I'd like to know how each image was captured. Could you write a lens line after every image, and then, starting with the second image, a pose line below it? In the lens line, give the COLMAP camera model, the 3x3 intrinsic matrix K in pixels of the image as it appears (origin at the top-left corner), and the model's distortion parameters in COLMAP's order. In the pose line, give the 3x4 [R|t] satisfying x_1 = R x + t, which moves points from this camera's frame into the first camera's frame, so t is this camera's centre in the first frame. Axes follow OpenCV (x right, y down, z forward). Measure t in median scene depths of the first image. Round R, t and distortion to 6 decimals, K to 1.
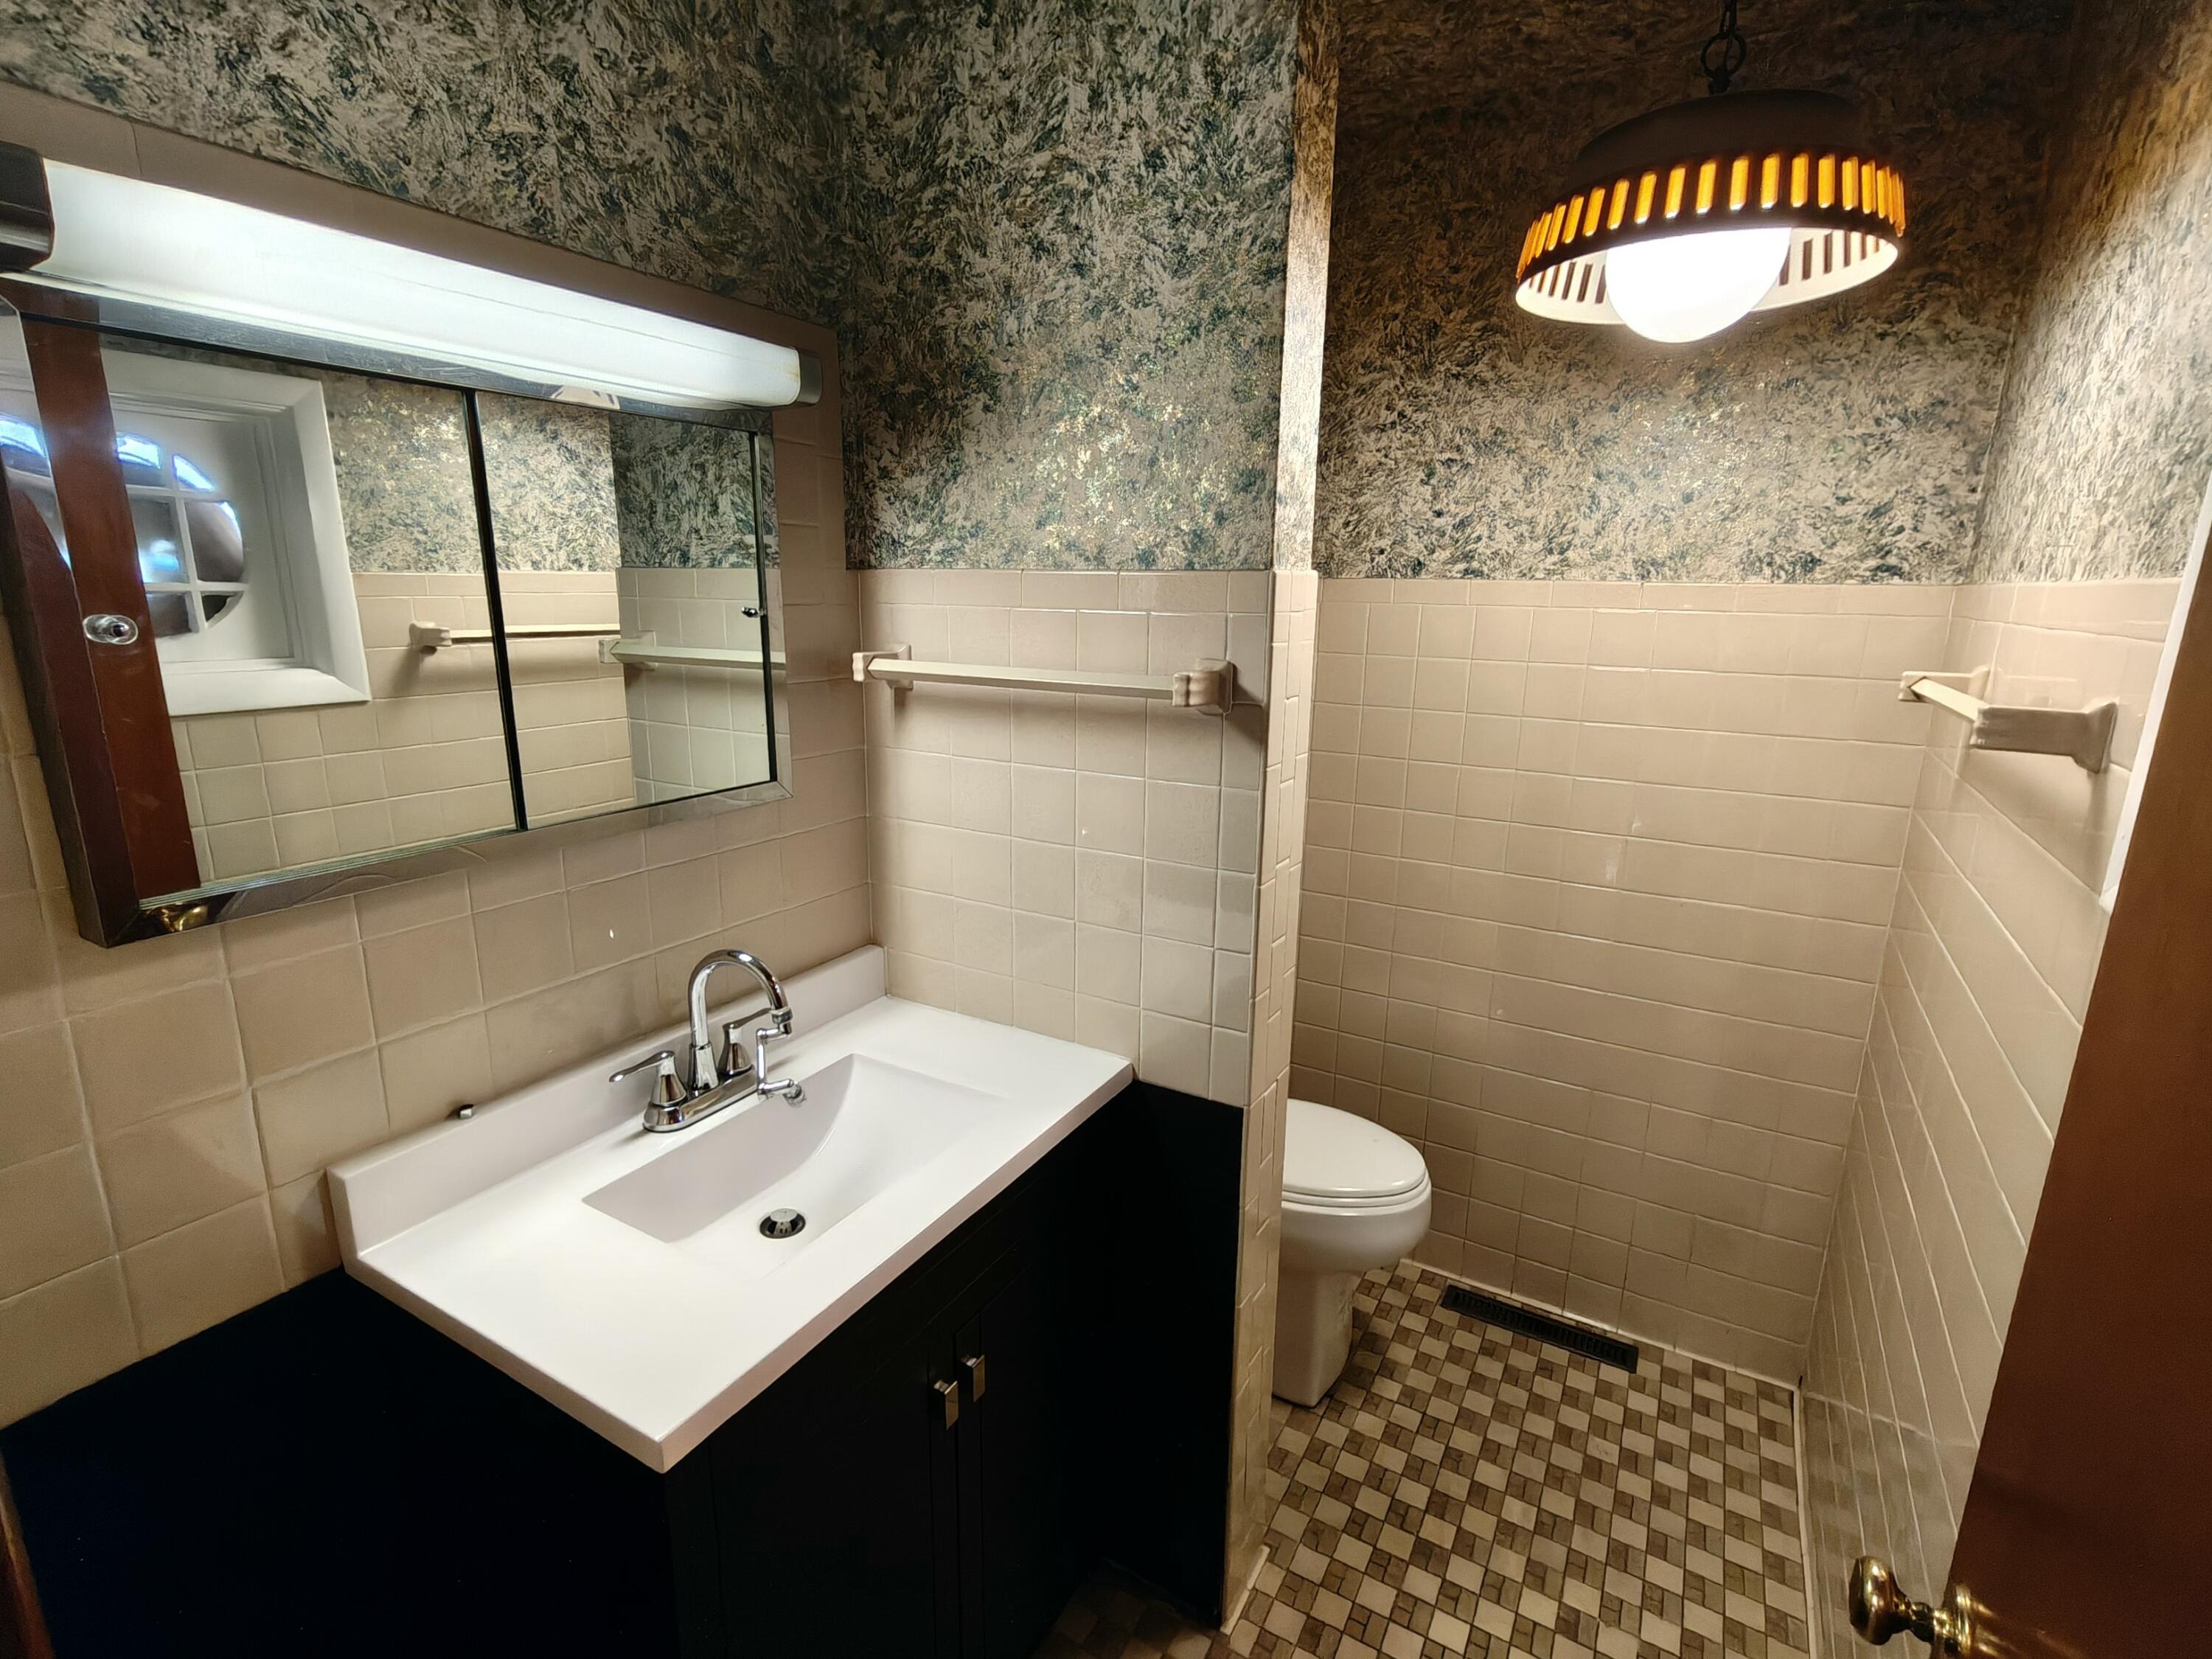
lens RADIAL K [[1050.8, 0, 1103.5], [0, 1050.8, 825.7], [0, 0, 1]] dist [0.004705, 0.001436]
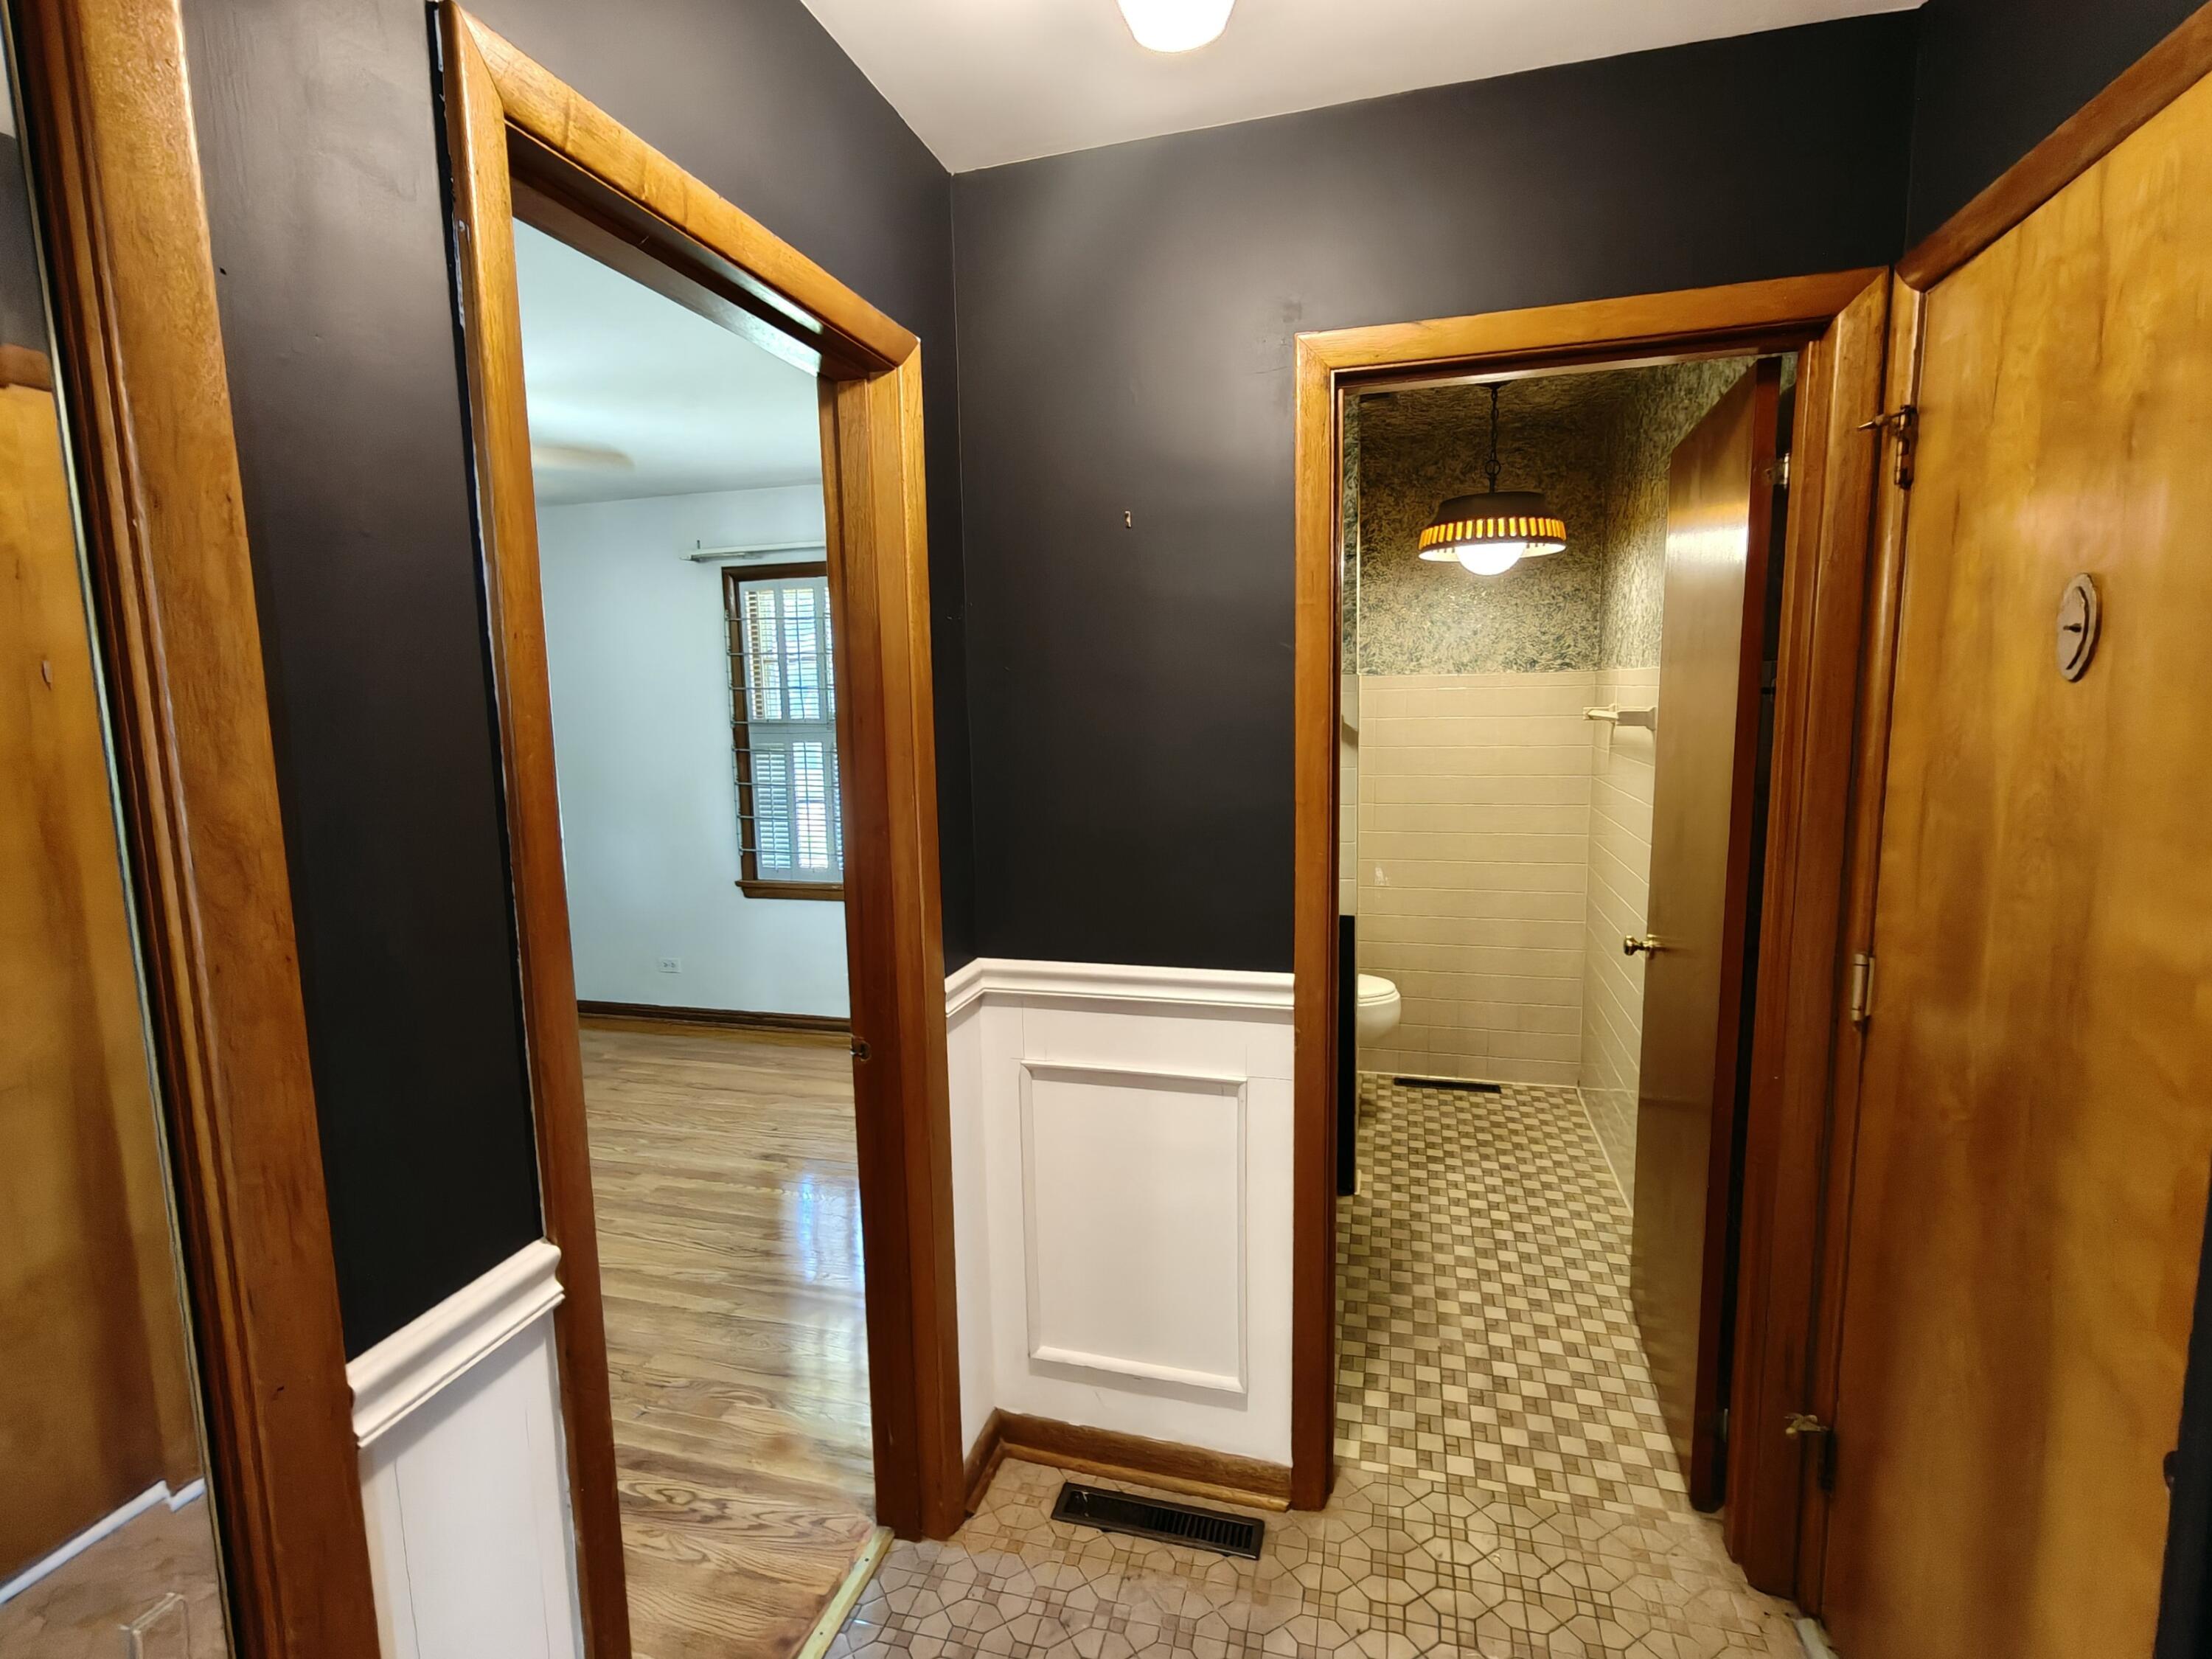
lens RADIAL K [[1050.8, 0, 1103.5], [0, 1050.8, 825.7], [0, 0, 1]] dist [0.004705, 0.001436]
pose [[0.965963, -0.069208, 0.249252, -0.674894], [0.093914, 0.991628, -0.088624, 0.171376], [-0.241032, 0.109016, 0.964375, -0.748499]]
